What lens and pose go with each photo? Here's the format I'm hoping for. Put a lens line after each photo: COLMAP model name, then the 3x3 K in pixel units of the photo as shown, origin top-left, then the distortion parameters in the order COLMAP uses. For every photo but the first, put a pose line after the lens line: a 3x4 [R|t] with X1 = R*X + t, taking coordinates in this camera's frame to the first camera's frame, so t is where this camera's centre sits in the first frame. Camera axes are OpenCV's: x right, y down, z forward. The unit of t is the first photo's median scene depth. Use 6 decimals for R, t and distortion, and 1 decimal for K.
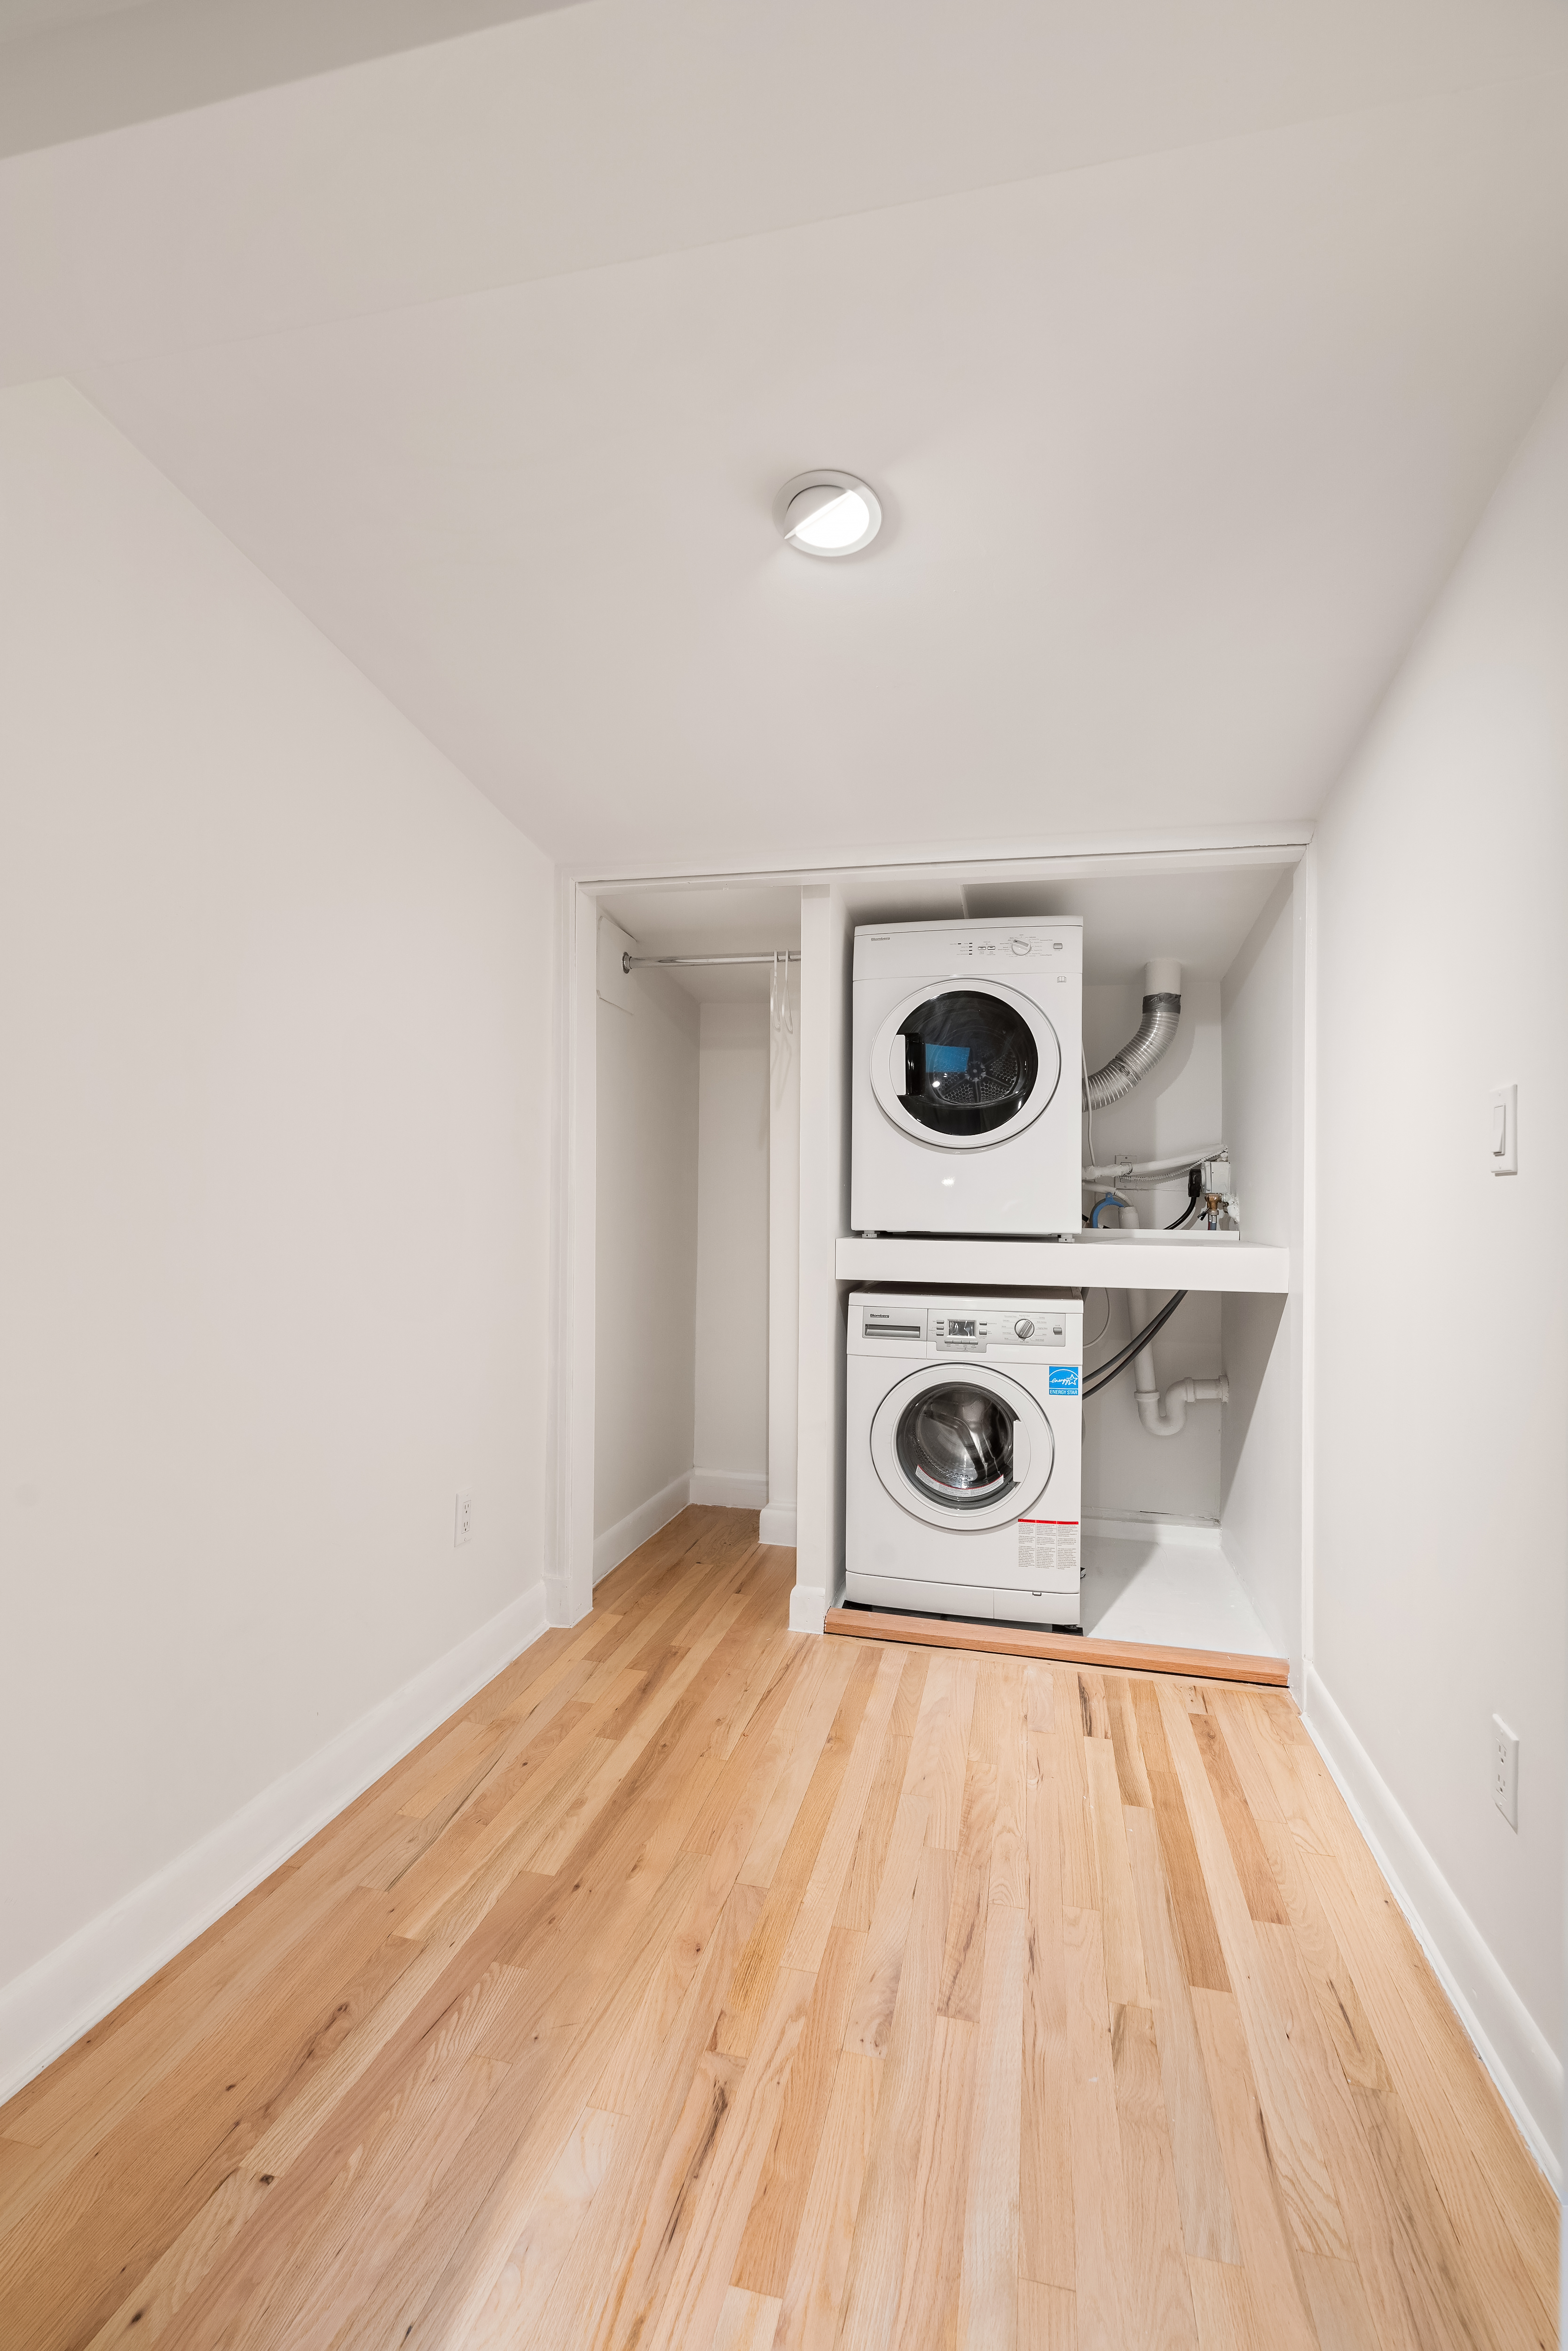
lens RADIAL K [[1059.2, 0, 785.1], [0, 1059.2, 1186.9], [0, 0, 1]] dist [-0.001635, 0.000067]
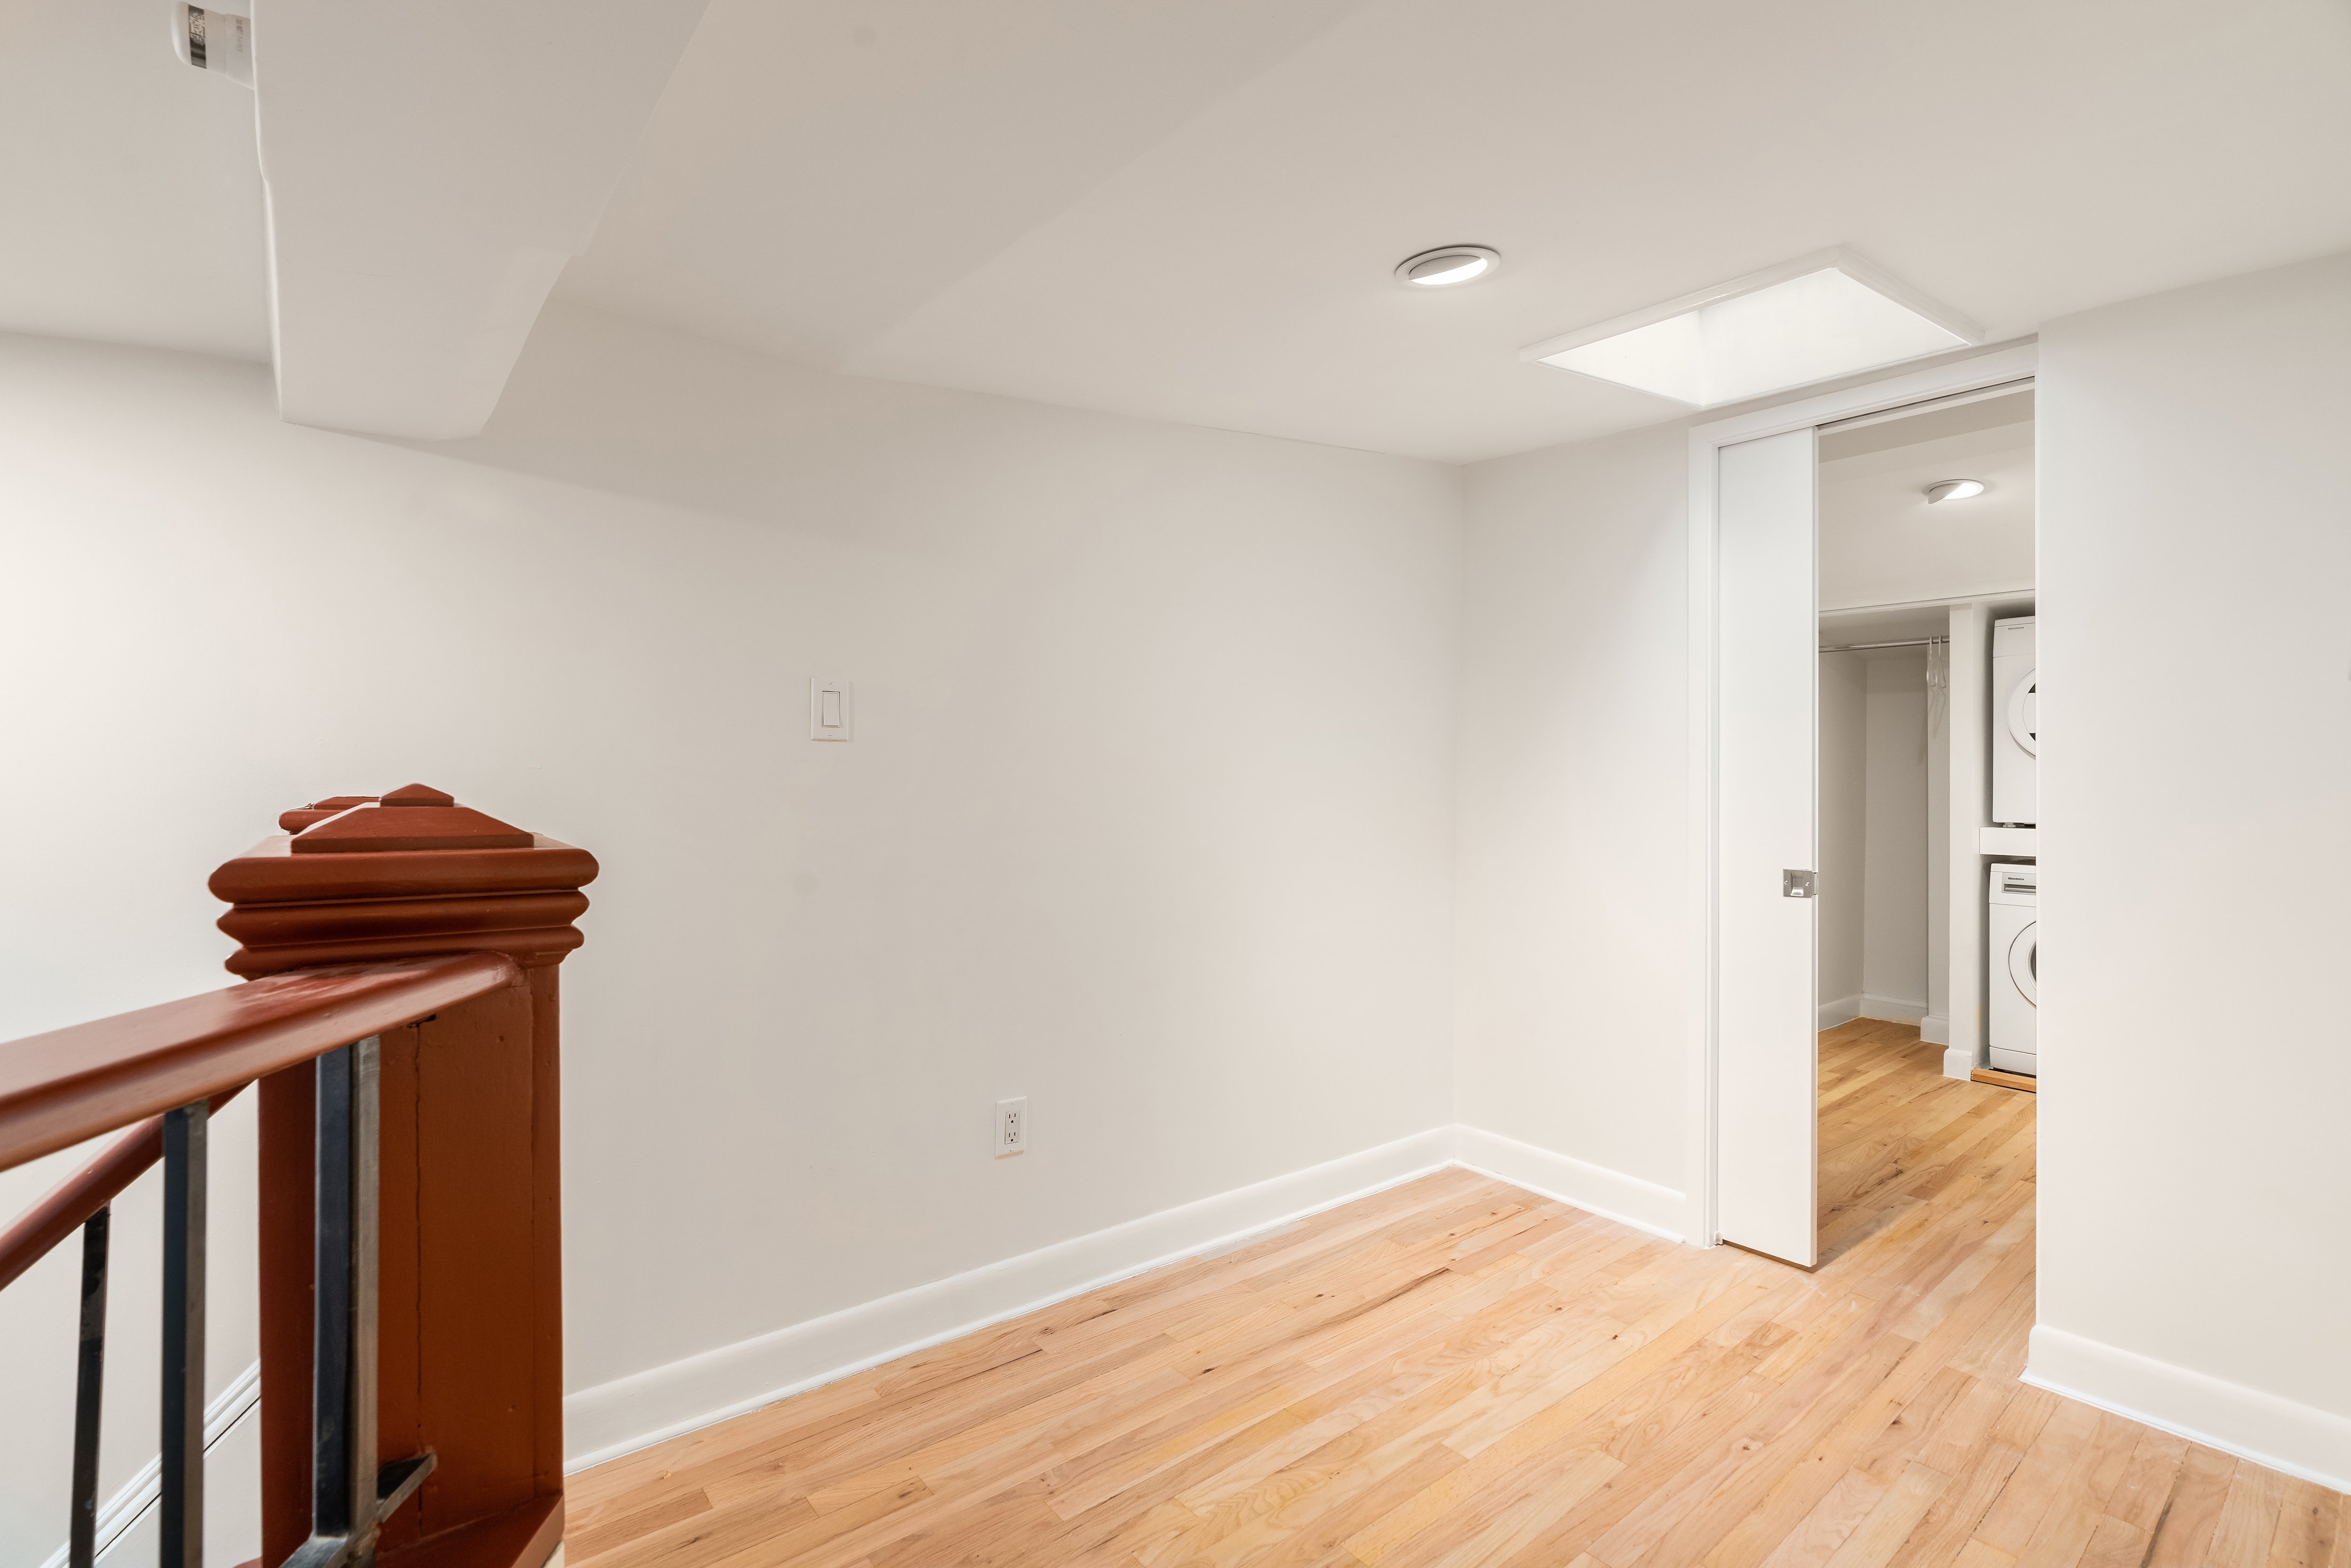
lens RADIAL K [[1059.2, 0, 1176.4], [0, 1059.2, 795.6], [0, 0, 1]] dist [-0.001635, 0.000067]
pose [[0.803170, -0.005188, -0.595727, 0.026909], [0.010774, 0.999925, 0.005818, -0.018373], [0.595652, -0.011091, 0.803166, -0.922994]]
